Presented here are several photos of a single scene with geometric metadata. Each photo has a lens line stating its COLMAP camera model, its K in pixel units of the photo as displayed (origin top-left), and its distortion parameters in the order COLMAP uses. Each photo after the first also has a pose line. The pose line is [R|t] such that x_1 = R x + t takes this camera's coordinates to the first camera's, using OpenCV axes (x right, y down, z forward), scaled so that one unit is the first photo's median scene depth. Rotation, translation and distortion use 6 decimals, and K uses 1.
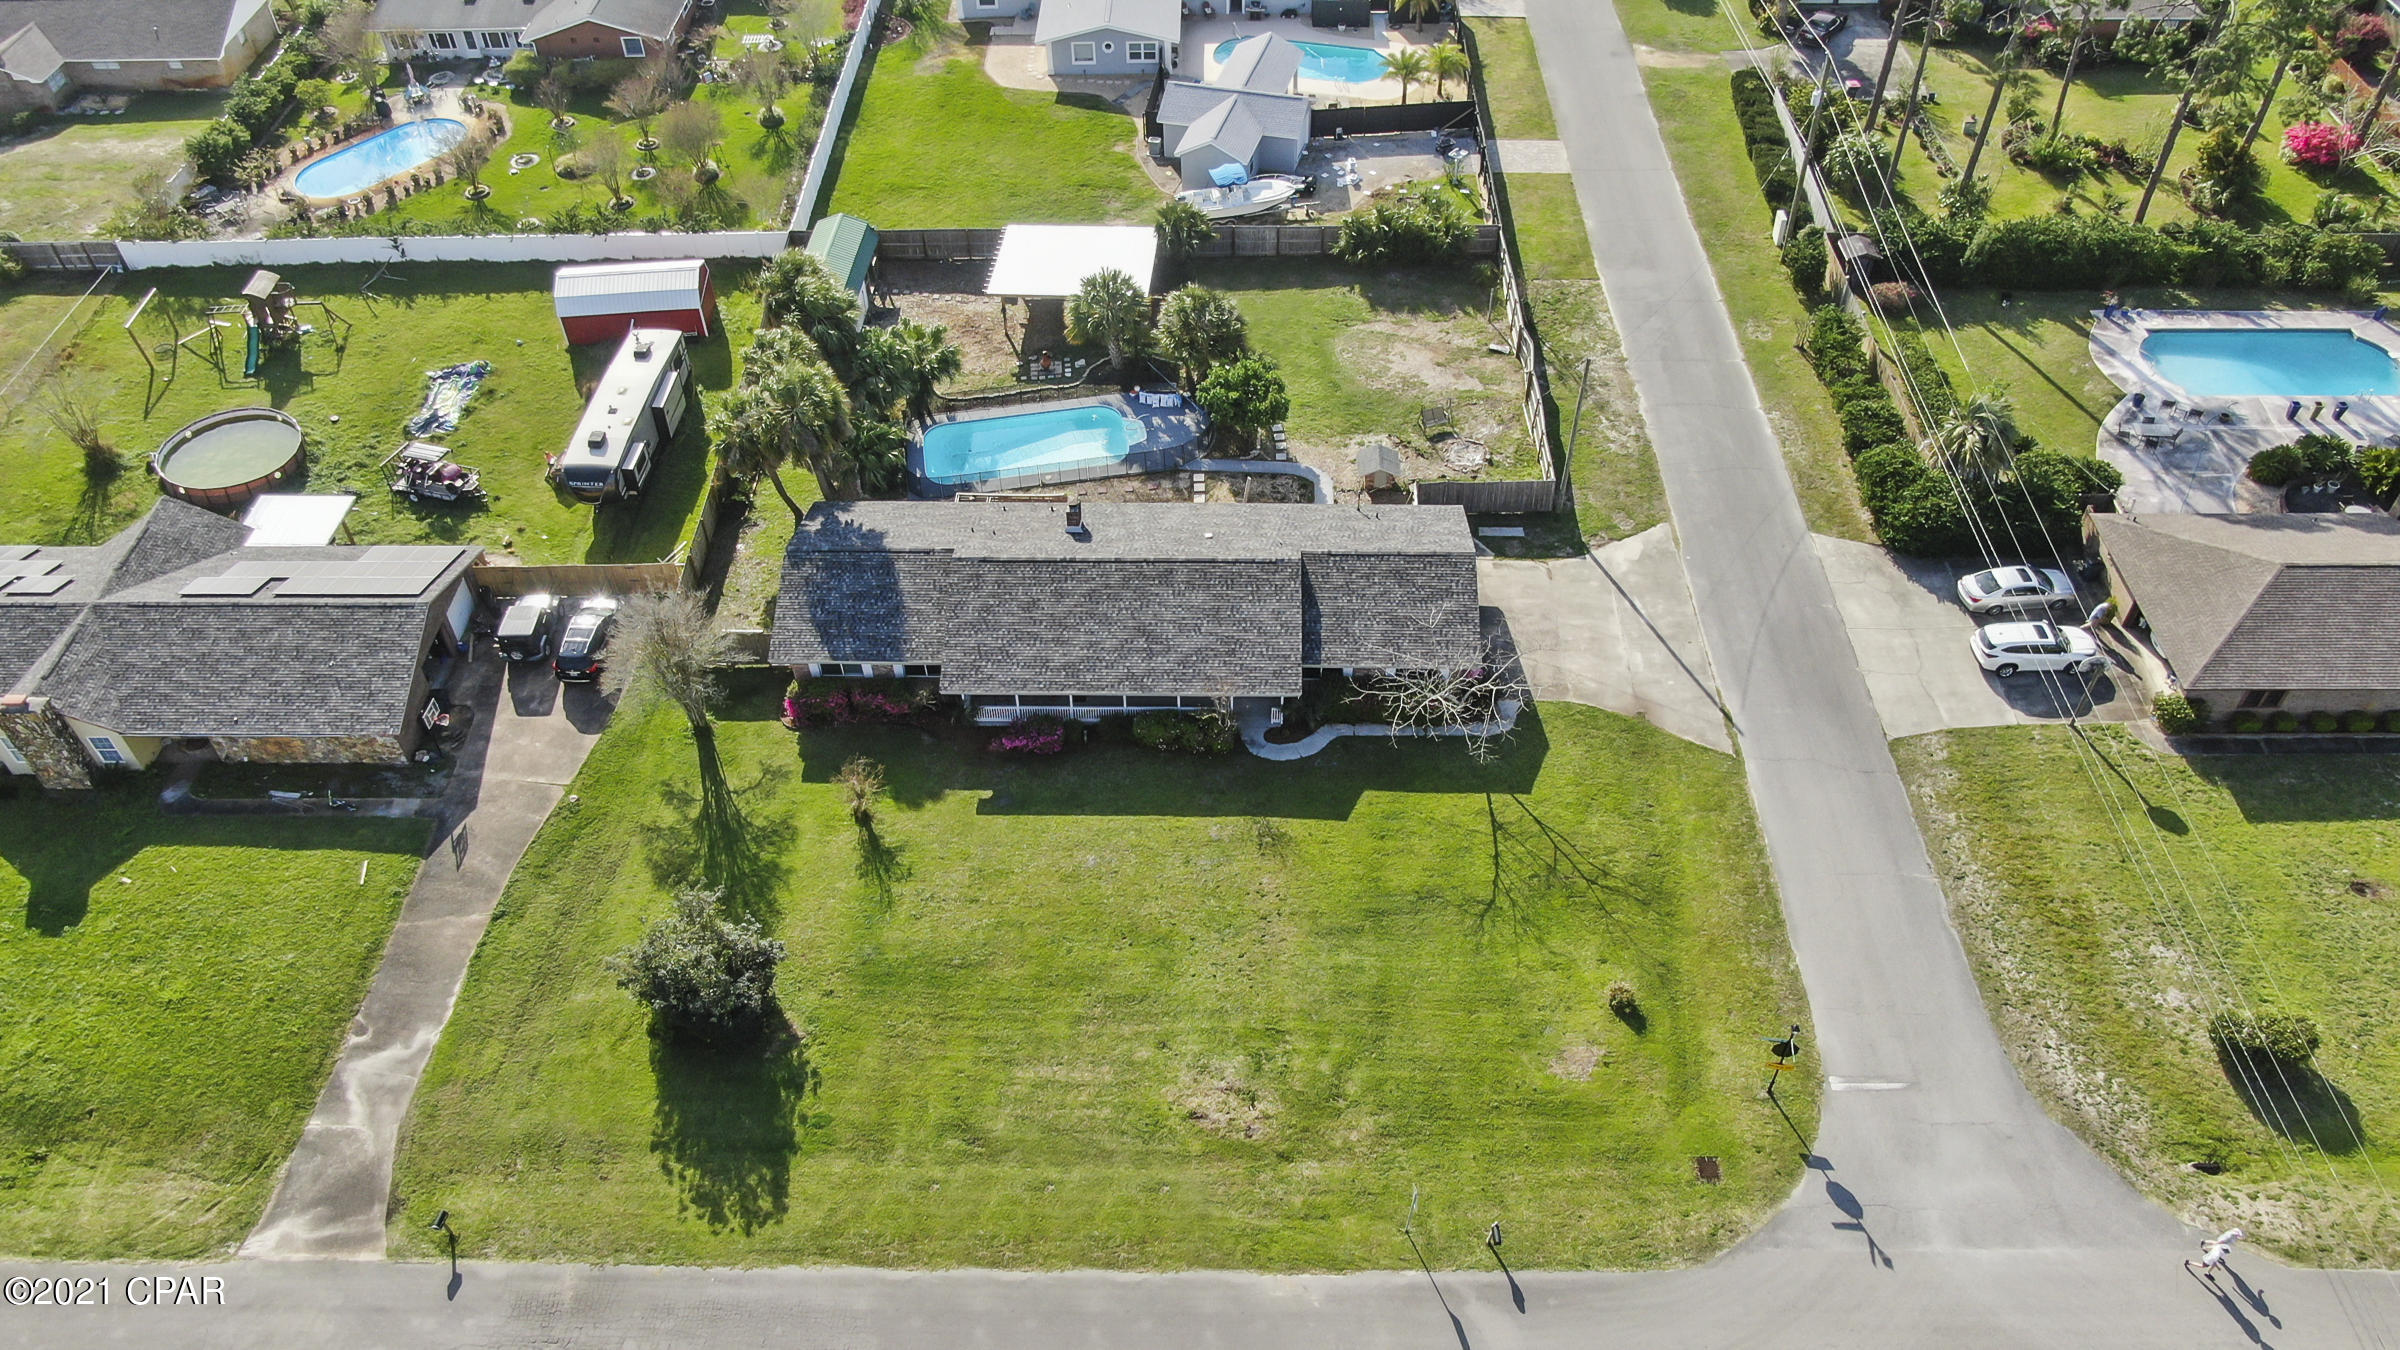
lens RADIAL K [[1726.3, 0, 1200.0], [0, 1726.3, 675.0], [0, 0, 1]] dist [-0.023065, 0.008327]
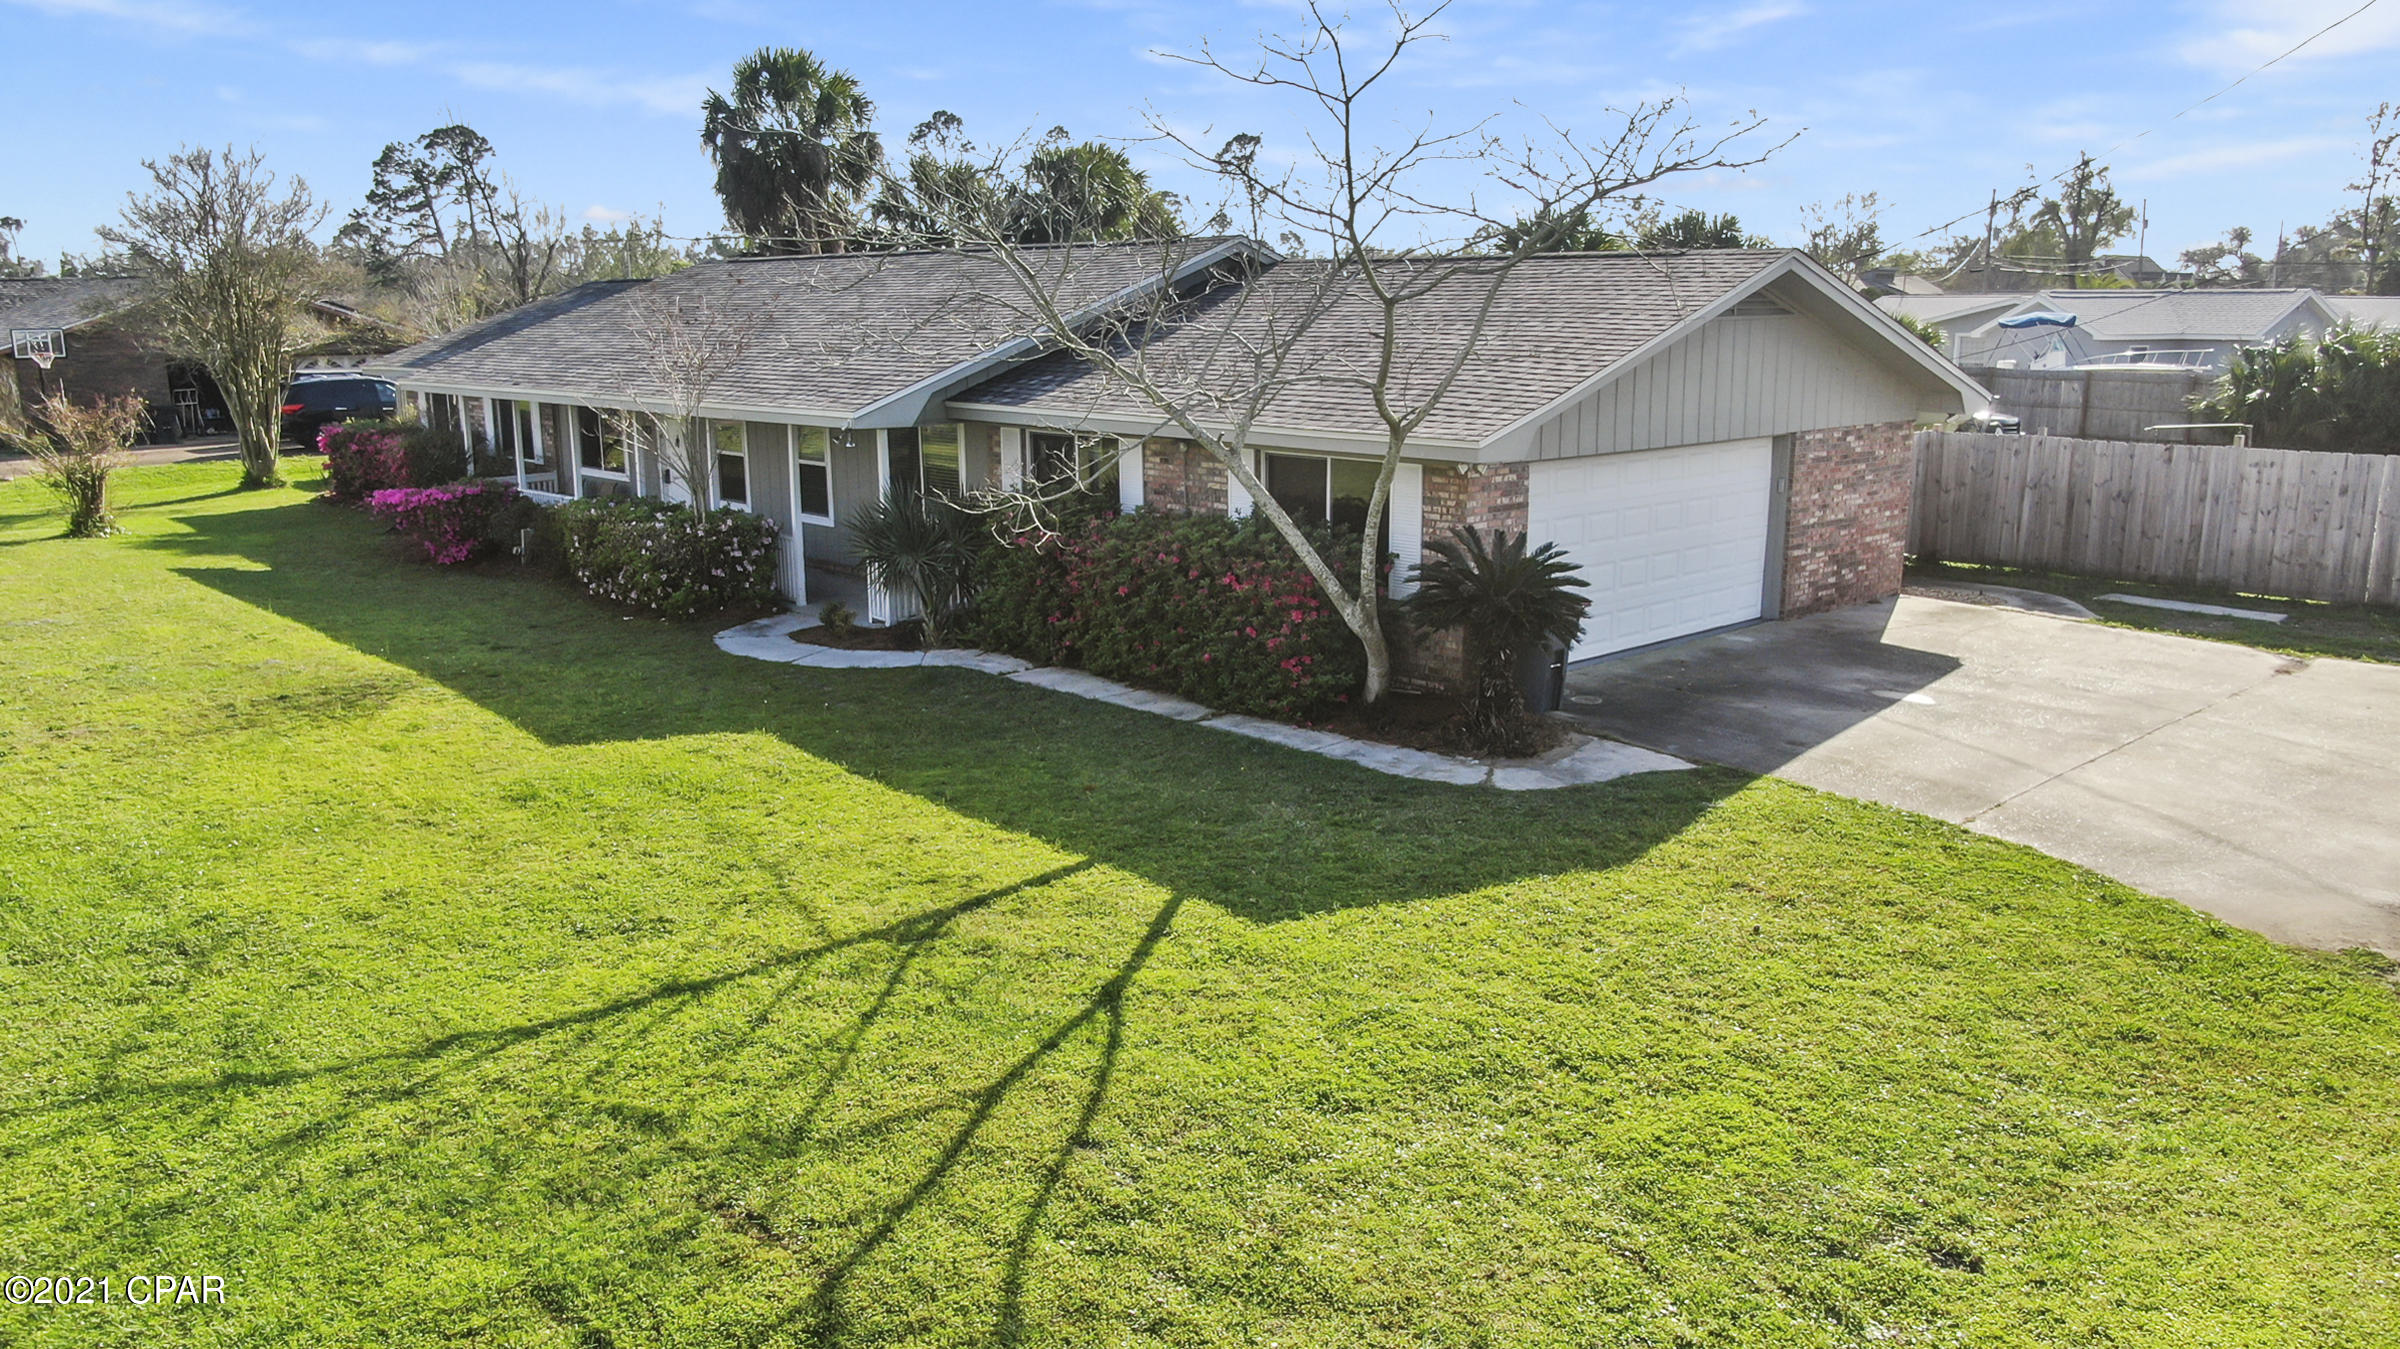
lens RADIAL K [[1726.3, 0, 1200.0], [0, 1726.3, 674.5], [0, 0, 1]] dist [-0.023065, 0.008327]
pose [[0.700954, 0.168155, -0.693100, 0.282217], [-0.512453, 0.794646, -0.325469, 0.101027], [0.496040, 0.583320, 0.643182, 0.840400]]
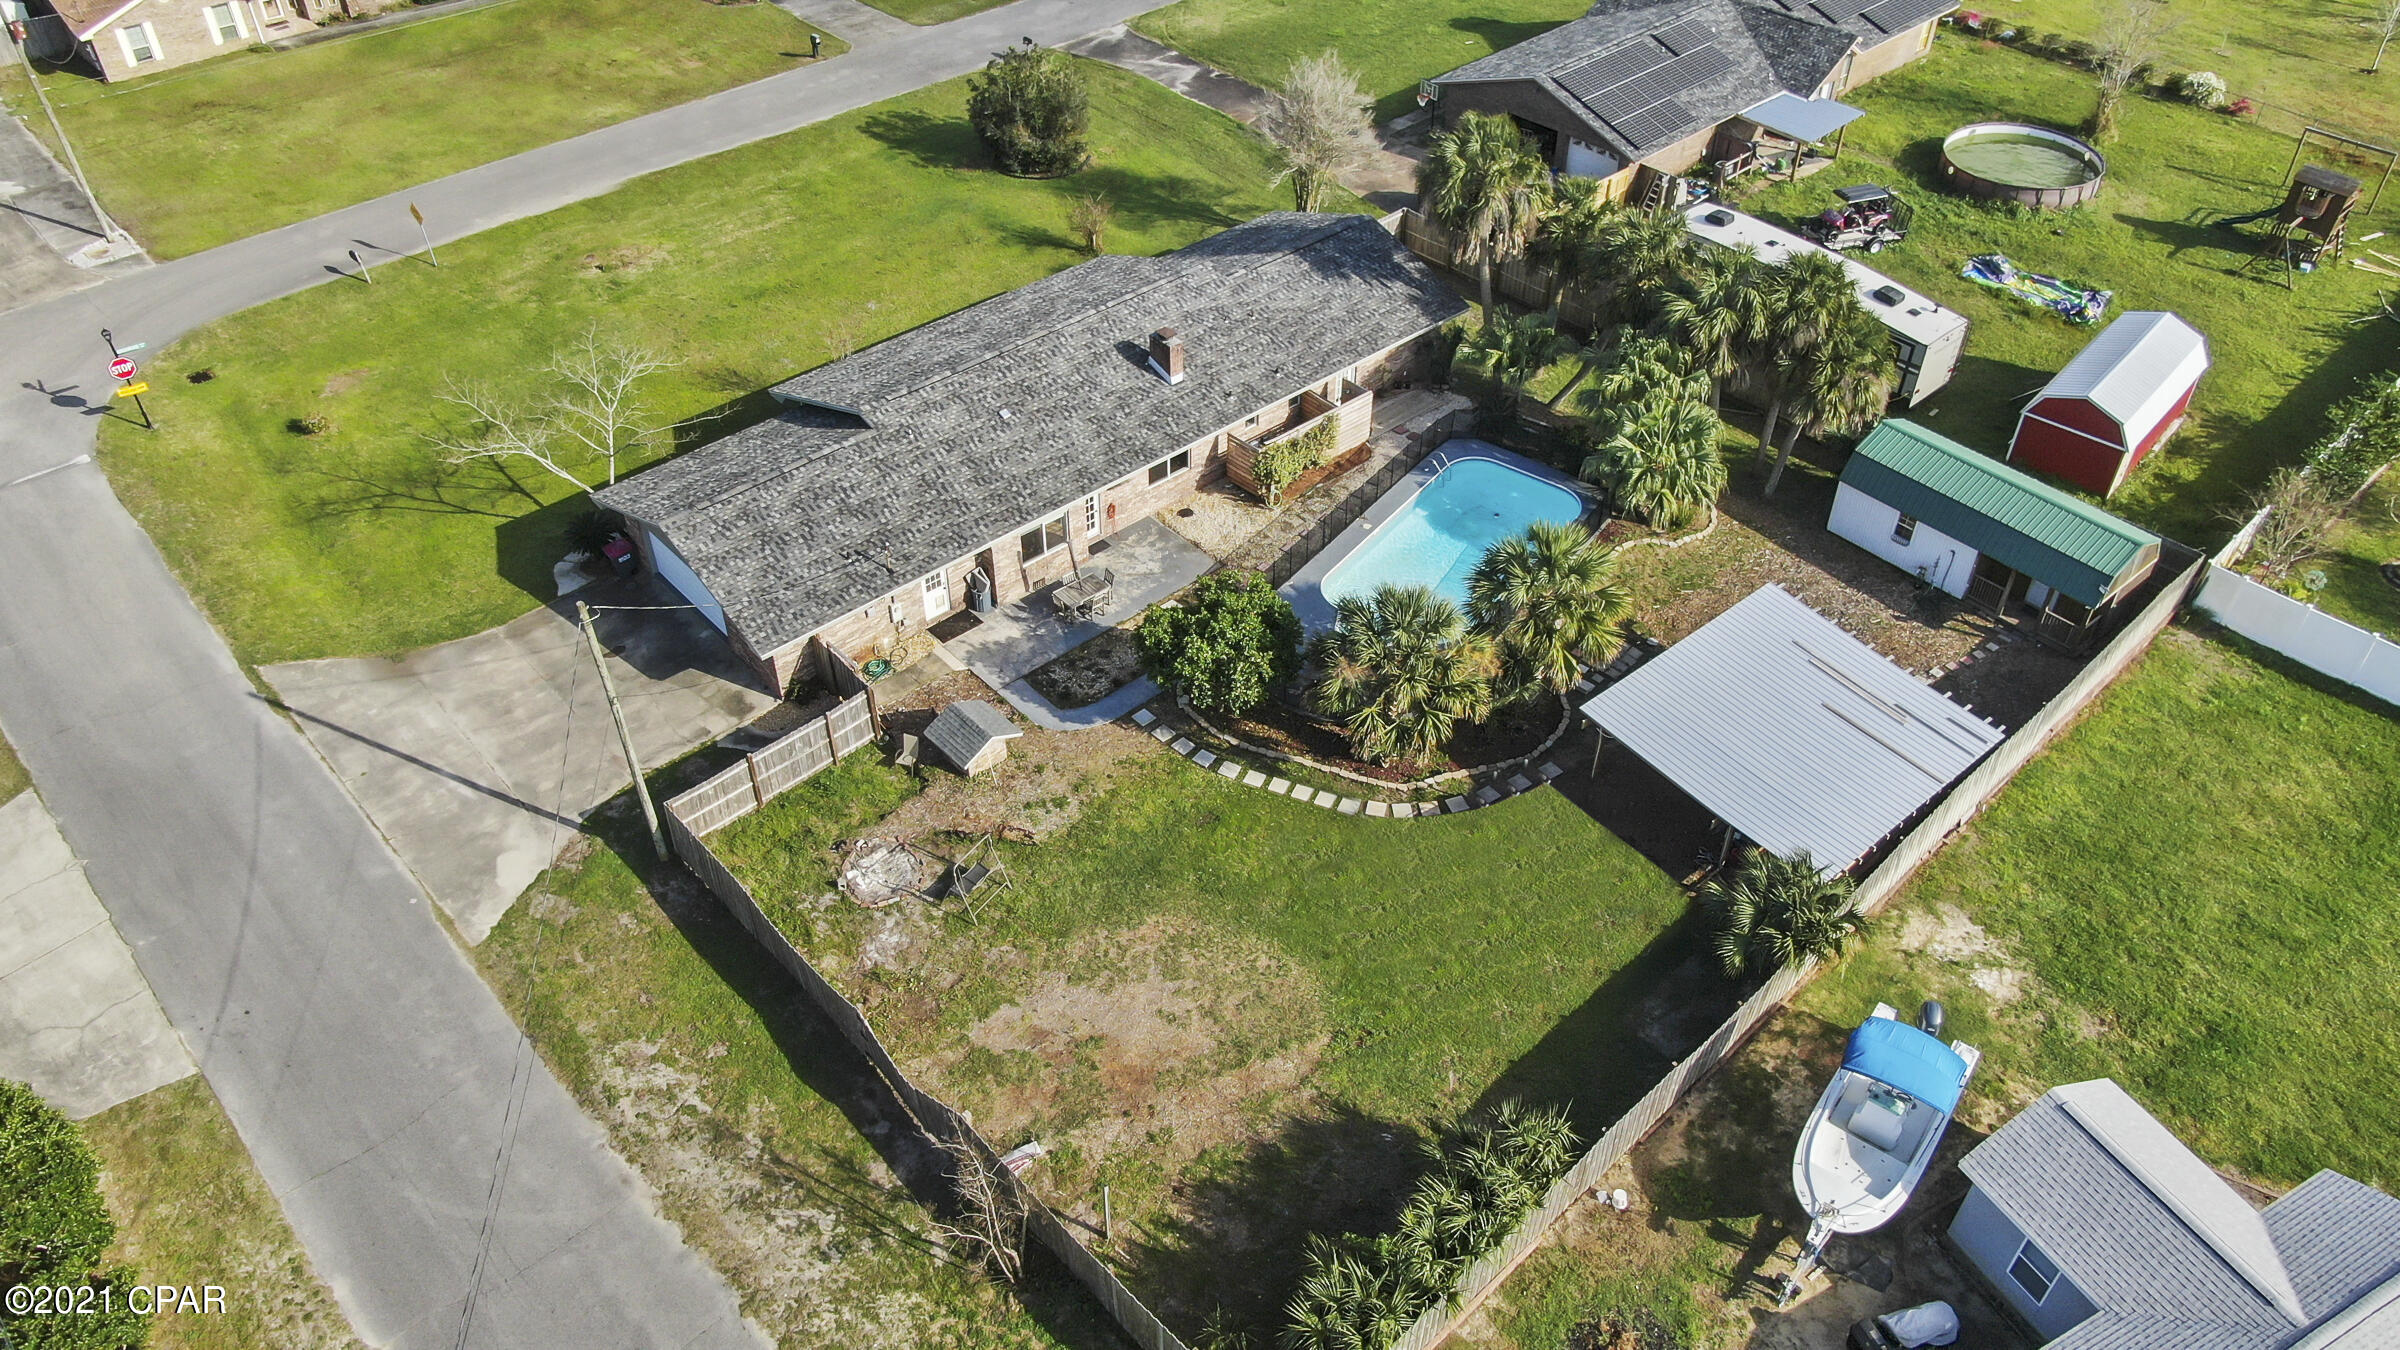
lens RADIAL K [[1726.3, 0, 1200.0], [0, 1726.3, 675.0], [0, 0, 1]] dist [-0.023065, 0.008327]
pose [[-0.728783, 0.459638, -0.507551, 0.377722], [-0.477982, 0.189277, 0.857734, -0.748183], [0.490315, 0.867702, 0.081757, 1.107178]]
